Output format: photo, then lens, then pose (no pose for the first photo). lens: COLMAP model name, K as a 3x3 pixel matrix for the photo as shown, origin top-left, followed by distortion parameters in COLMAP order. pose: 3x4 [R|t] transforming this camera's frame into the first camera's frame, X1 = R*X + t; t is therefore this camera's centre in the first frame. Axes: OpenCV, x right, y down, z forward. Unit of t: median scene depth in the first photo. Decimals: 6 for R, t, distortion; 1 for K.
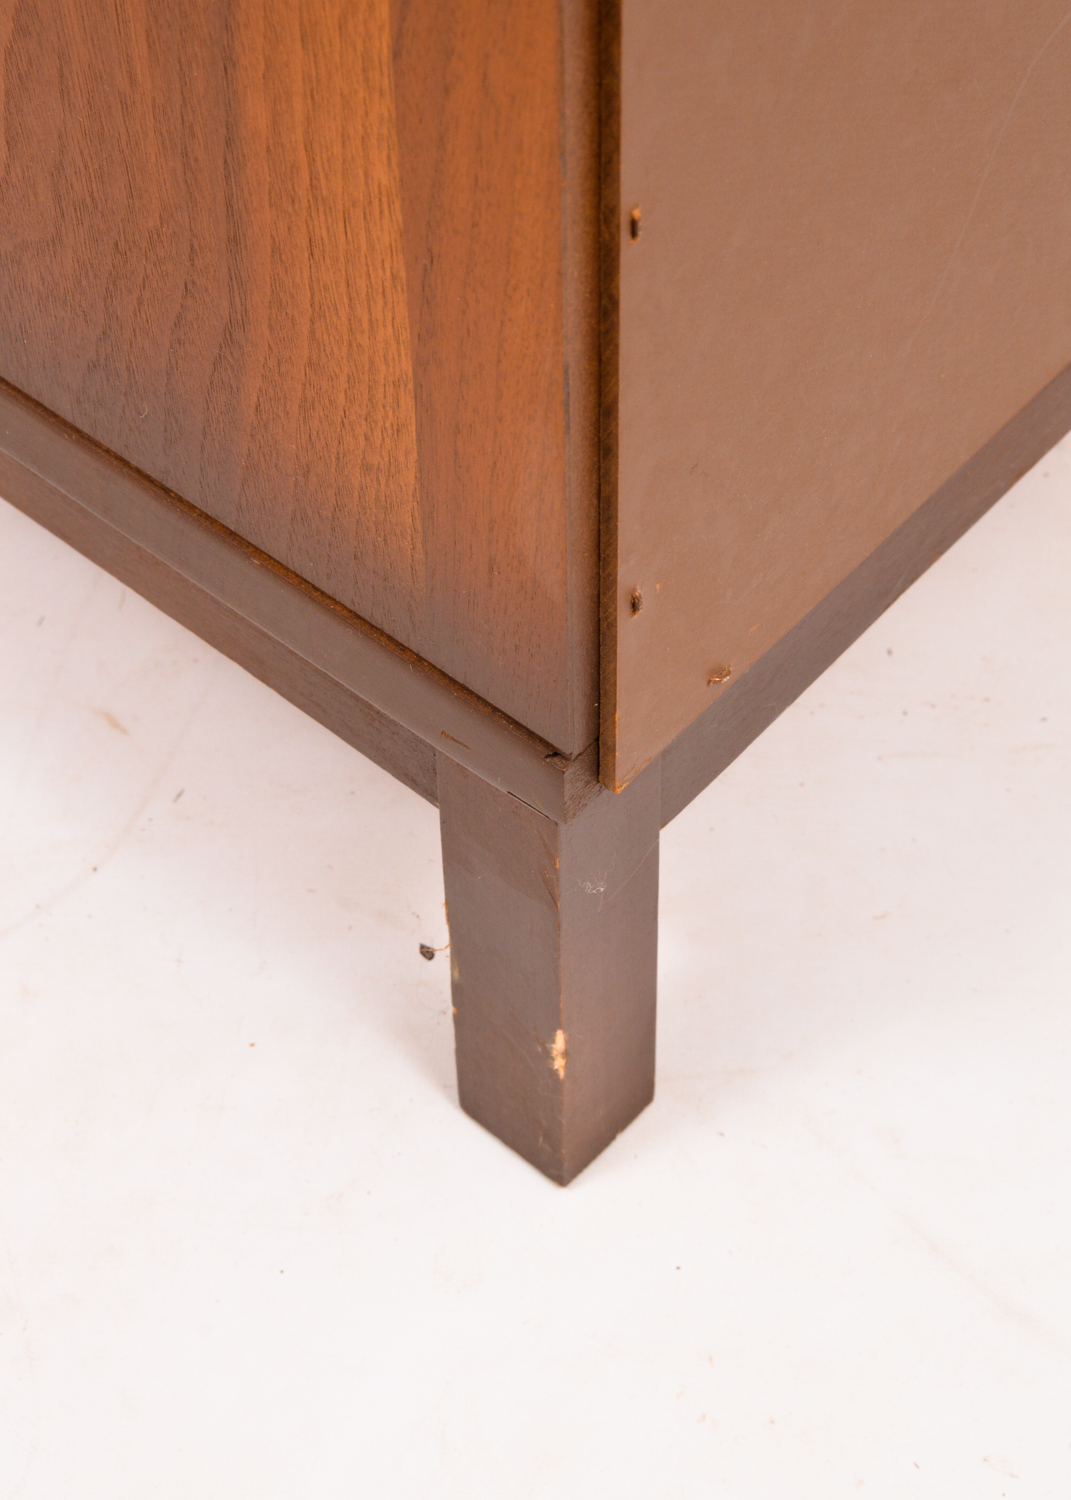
lens RADIAL K [[3727.6, 0, 535.5], [0, 3727.6, 750.0], [0, 0, 1]] dist [-0.021824, -0.065017]
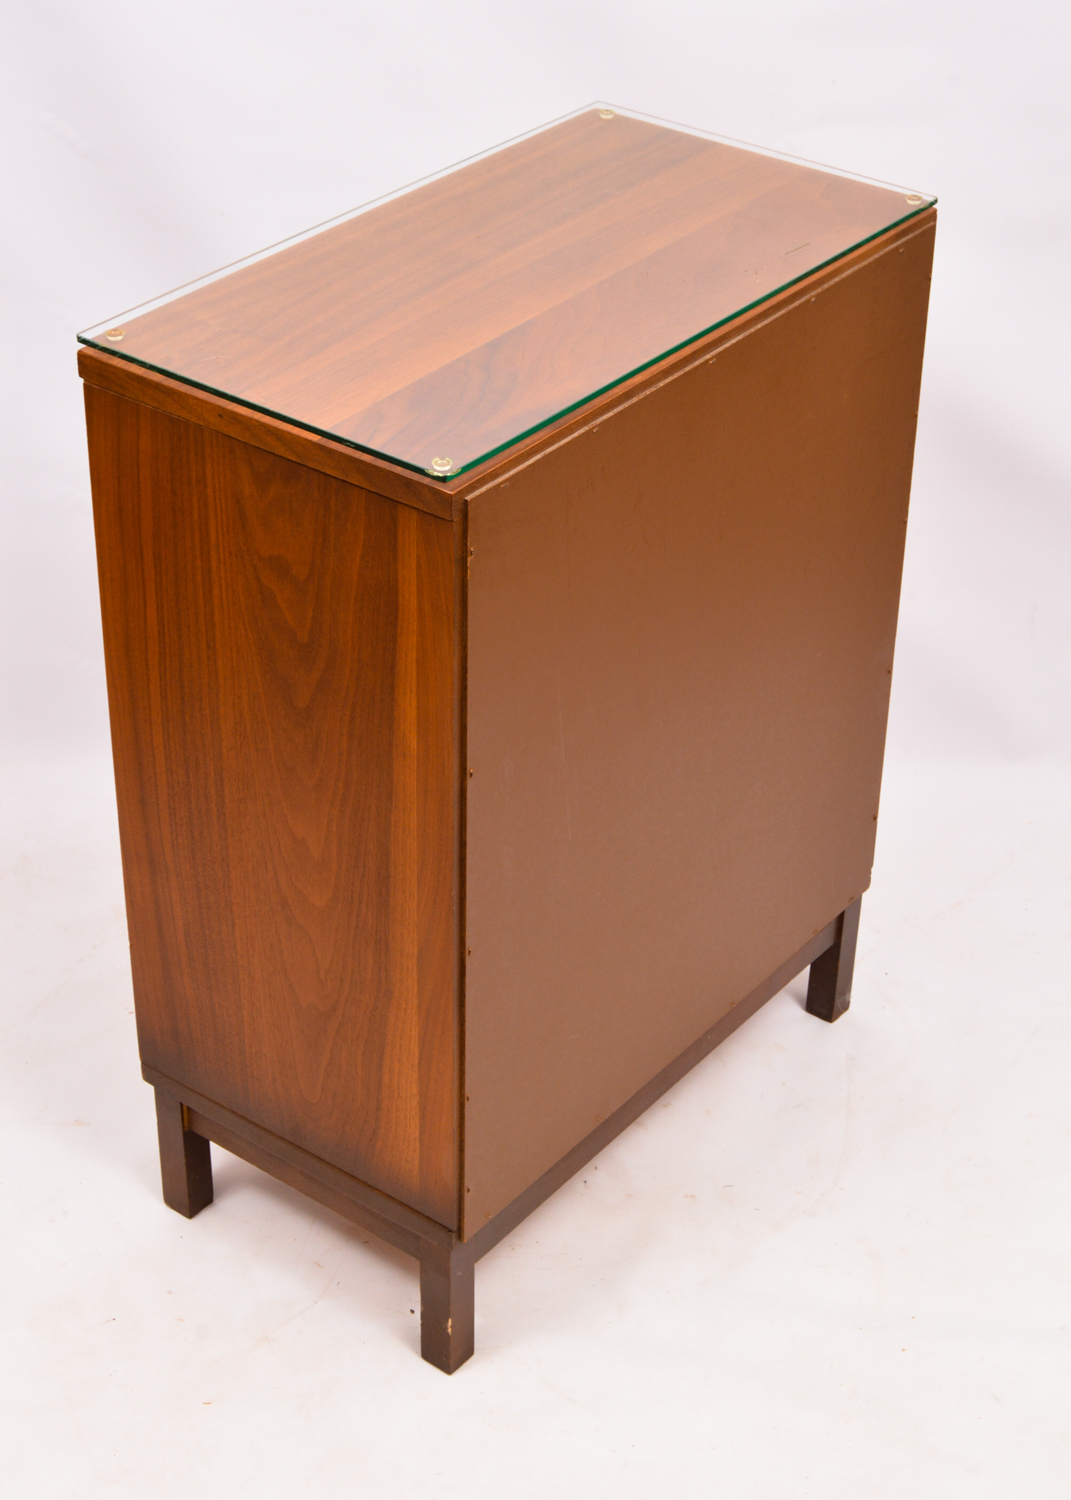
lens RADIAL K [[2692.5, 0, 535.5], [0, 2692.5, 750.0], [0, 0, 1]] dist [-0.156172, 0.788396]
pose [[0.997689, -0.006316, 0.067652, -0.106875], [0.028479, 0.942857, -0.331979, 0.531838], [-0.061689, 0.333139, 0.940858, -2.185798]]
